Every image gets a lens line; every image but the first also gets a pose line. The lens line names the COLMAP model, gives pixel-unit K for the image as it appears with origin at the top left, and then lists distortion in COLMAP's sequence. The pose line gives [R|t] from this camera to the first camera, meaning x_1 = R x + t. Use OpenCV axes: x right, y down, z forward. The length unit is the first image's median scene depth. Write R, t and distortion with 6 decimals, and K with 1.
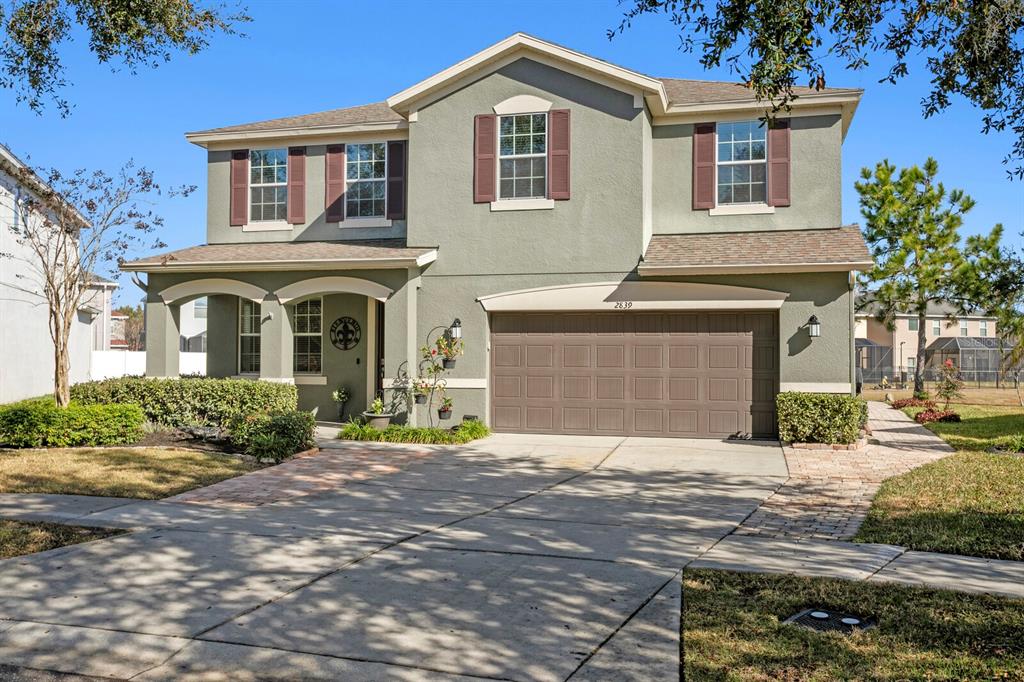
lens RADIAL K [[996.6, 0, 511.9], [0, 996.6, 332.9], [0, 0, 1]] dist [-0.001298, 0.000000]
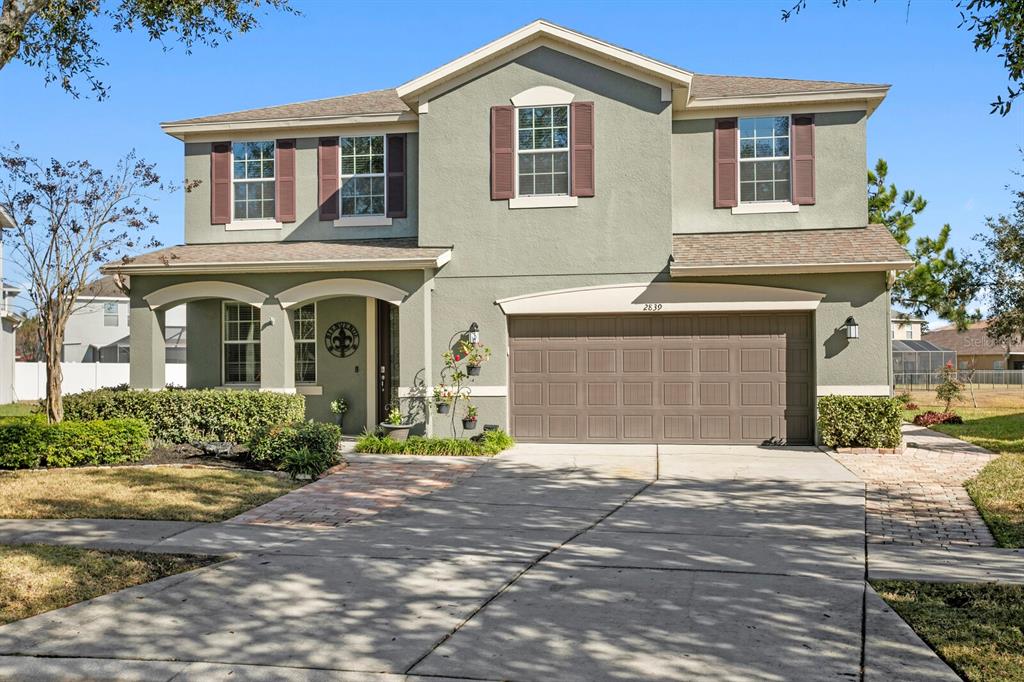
lens RADIAL K [[1033.2, 0, 512.2], [0, 1033.2, 349.2], [0, 0, 1]] dist [0.007575, 0.000000]
pose [[0.995590, -0.009700, 0.093313, -0.113286], [0.008822, 0.999913, 0.009820, 0.001482], [-0.093400, -0.008954, 0.995588, 0.022578]]
